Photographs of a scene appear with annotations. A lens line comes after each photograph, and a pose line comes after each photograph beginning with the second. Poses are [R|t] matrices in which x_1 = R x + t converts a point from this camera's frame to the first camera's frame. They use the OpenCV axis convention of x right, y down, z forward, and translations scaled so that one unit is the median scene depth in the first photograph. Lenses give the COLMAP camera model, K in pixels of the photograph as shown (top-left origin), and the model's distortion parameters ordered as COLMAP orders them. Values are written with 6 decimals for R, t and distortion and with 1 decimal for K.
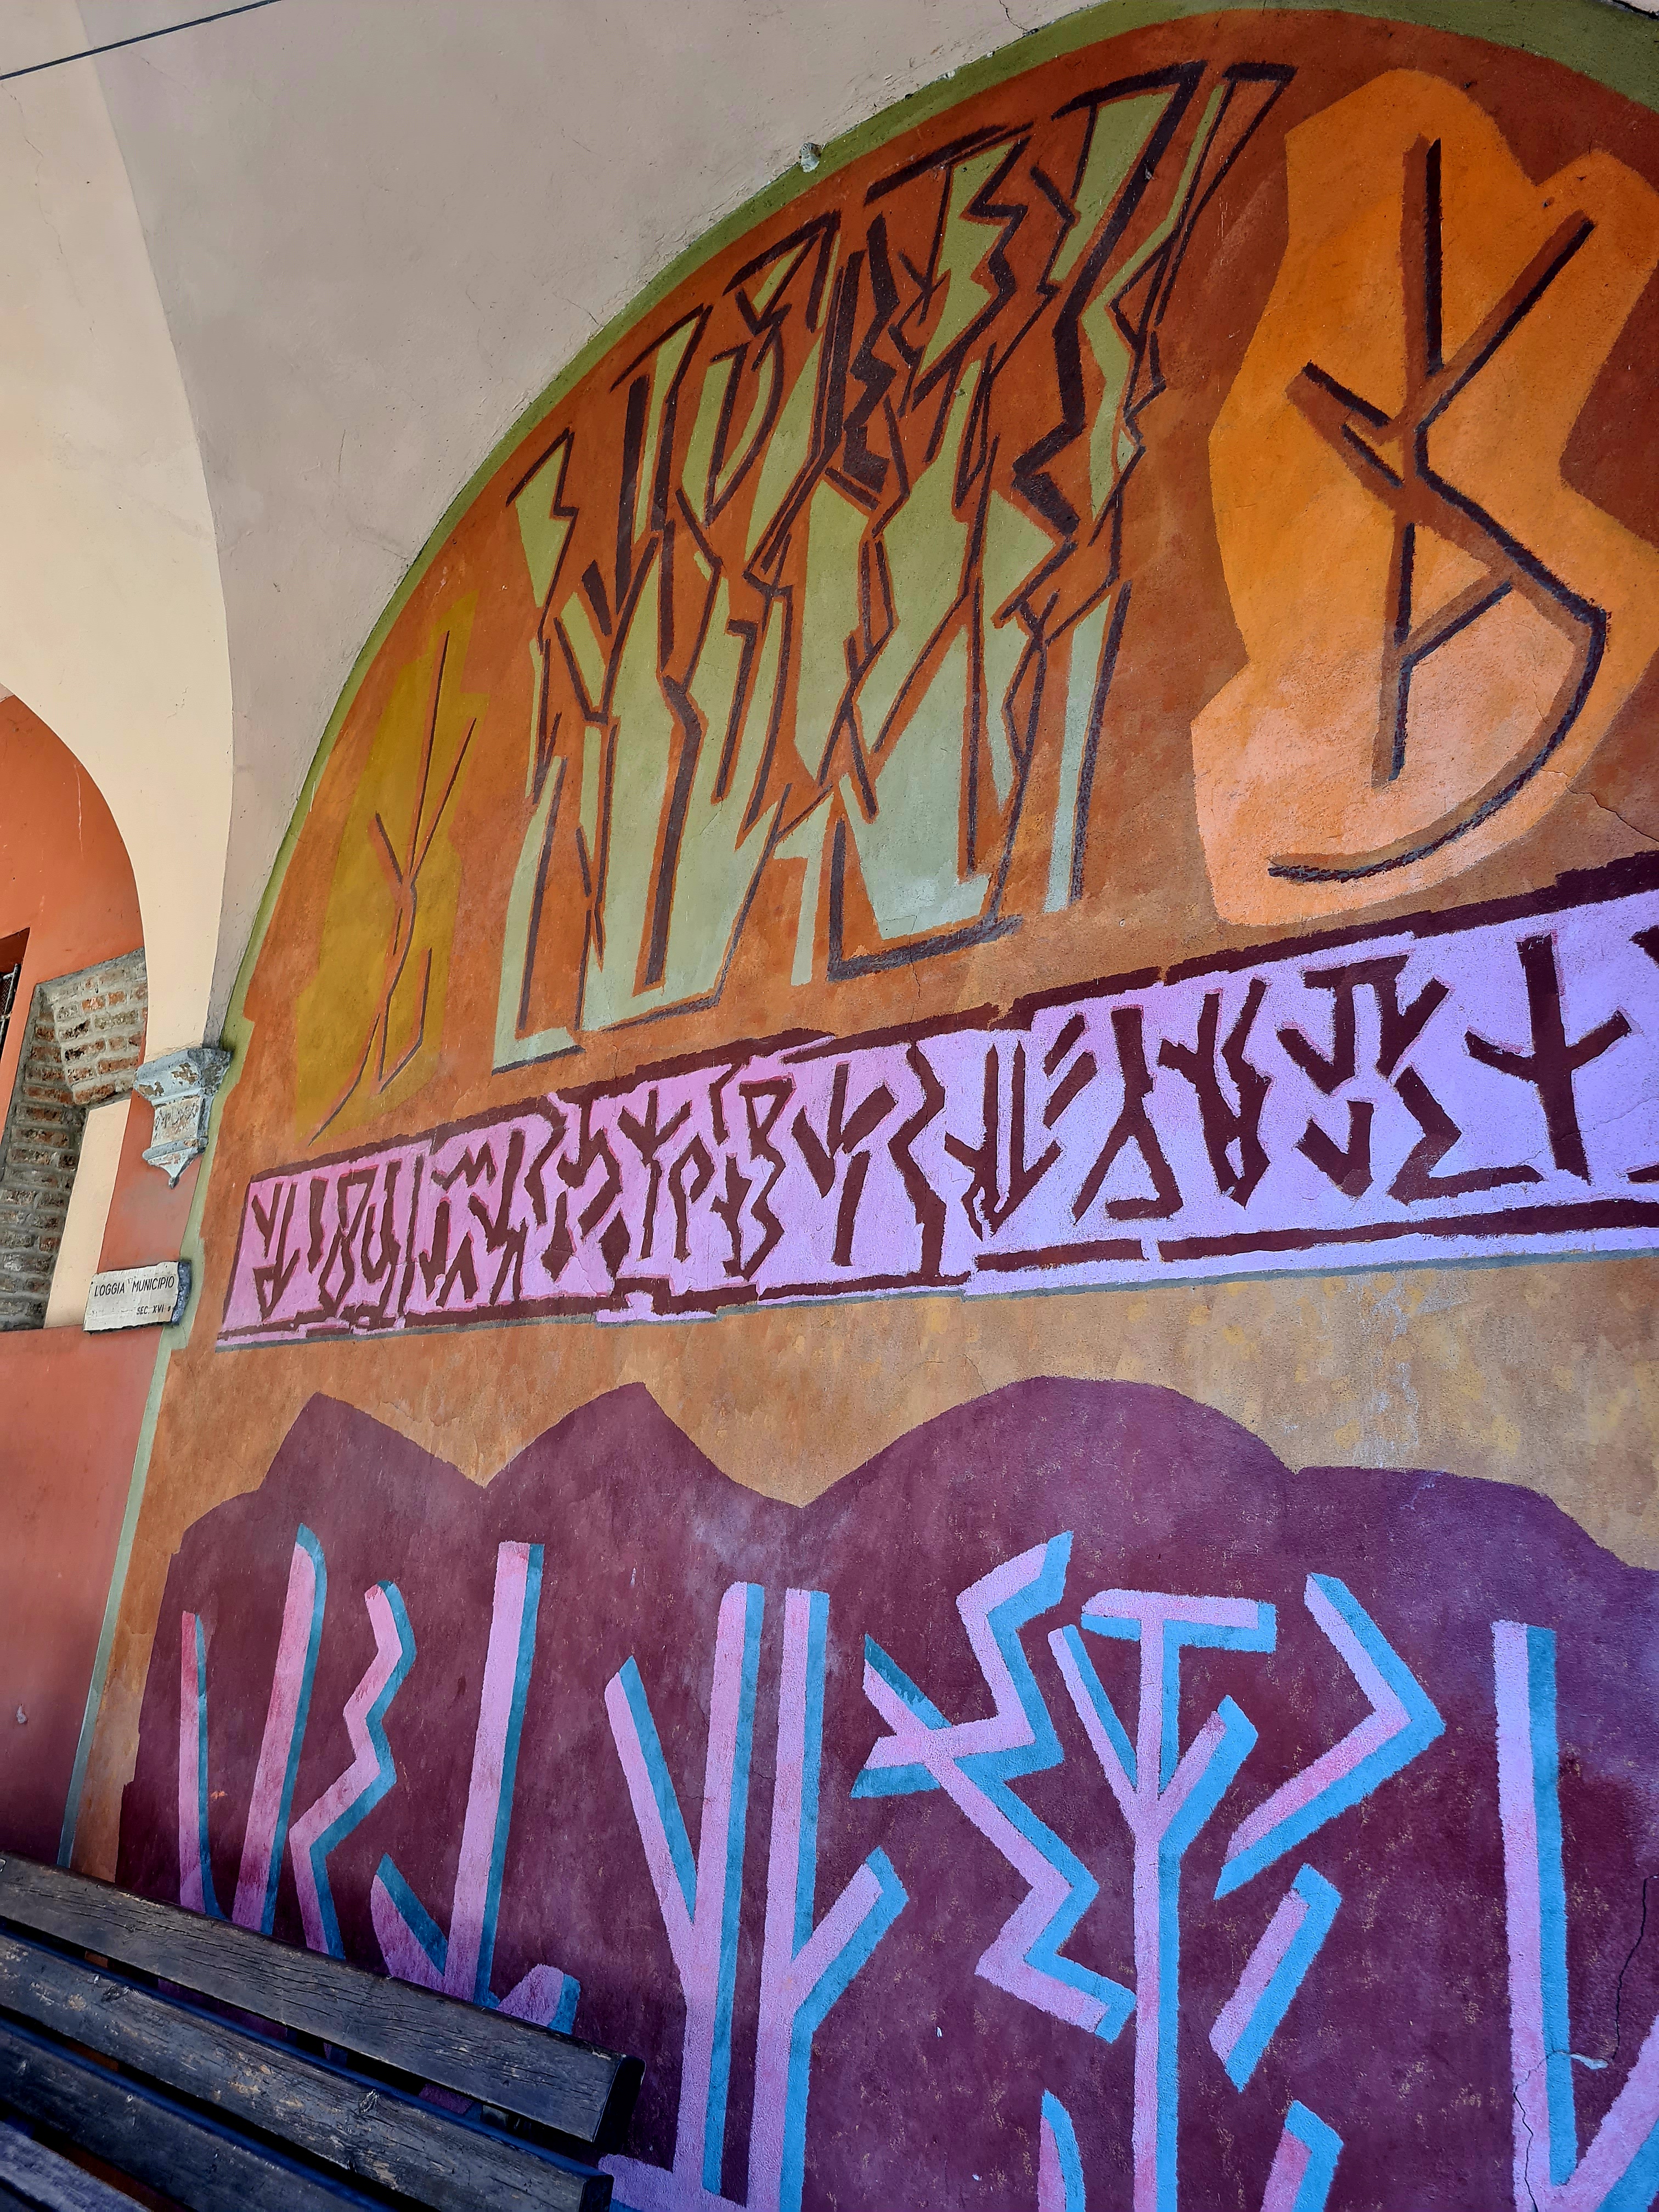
lens RADIAL K [[1668.1, 0, 830.7], [0, 1668.1, 1117.0], [0, 0, 1]] dist [0.063738, -0.056062]
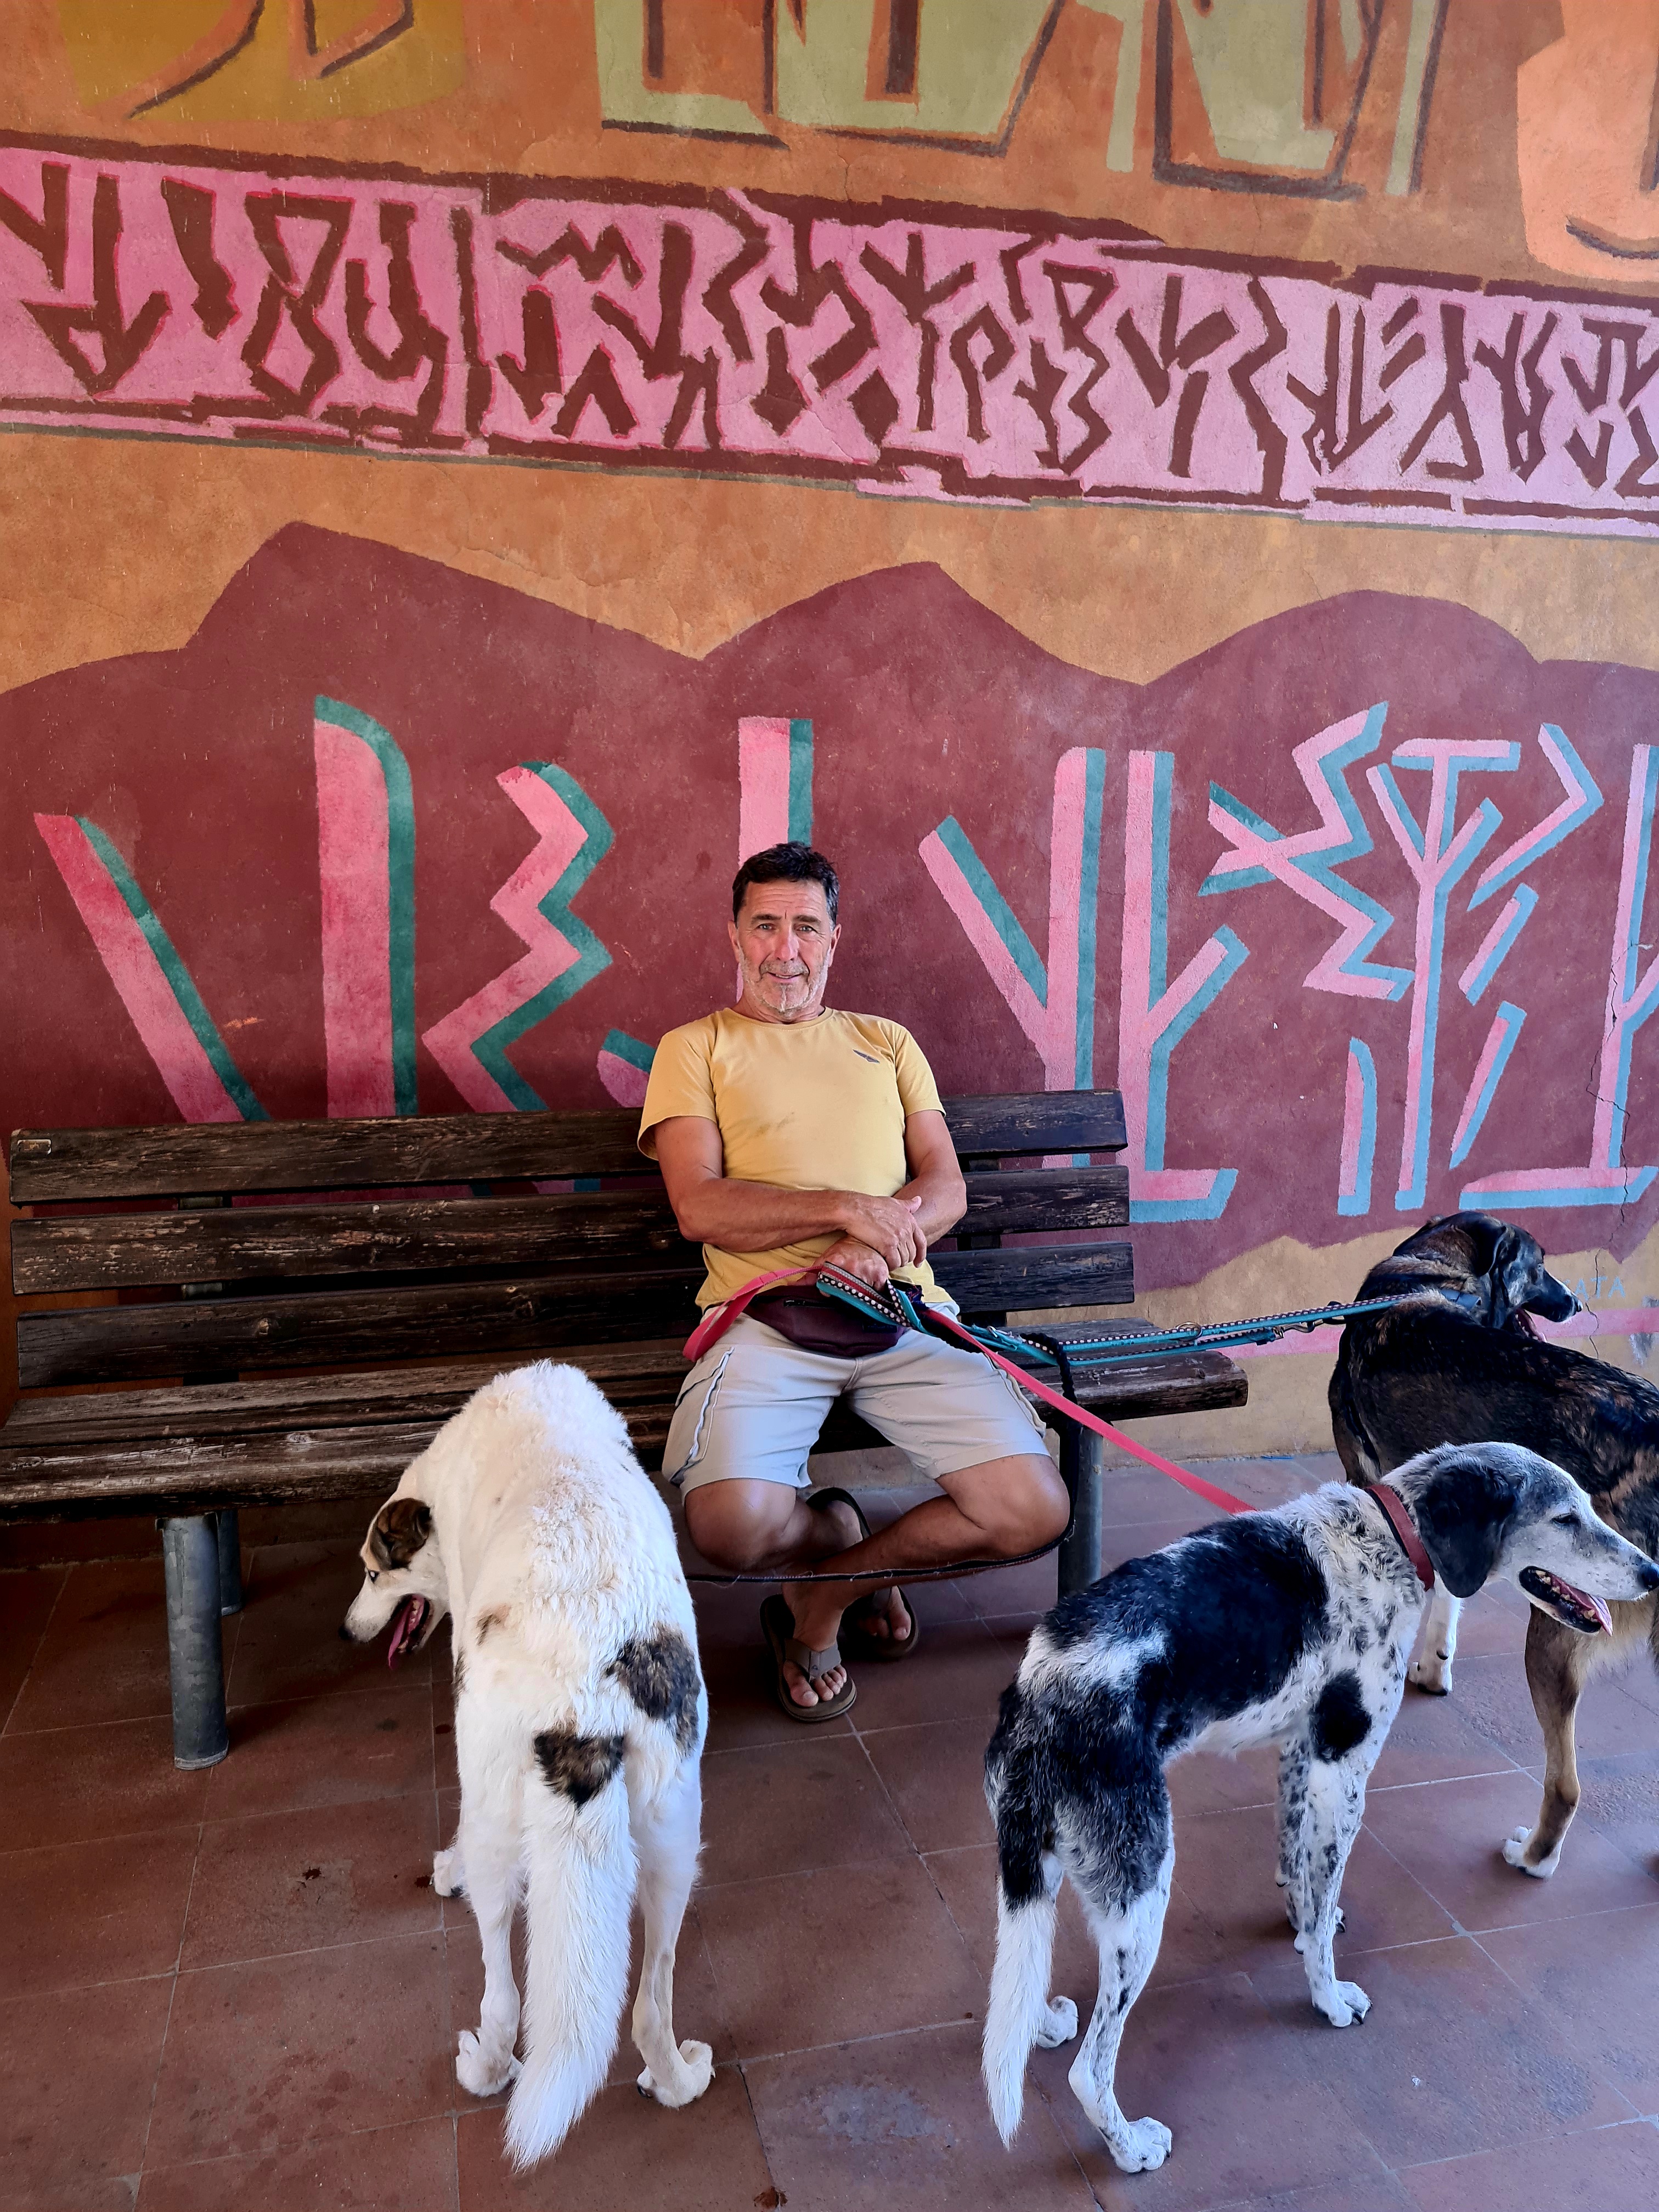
lens RADIAL K [[1668.1, 0, 831.7], [0, 1668.1, 1128.1], [0, 0, 1]] dist [0.063738, -0.056062]
pose [[0.544124, -0.203962, 0.813836, -1.197627], [-0.195378, 0.912531, 0.359325, 0.131025], [-0.815939, -0.354523, 0.456680, 0.504241]]
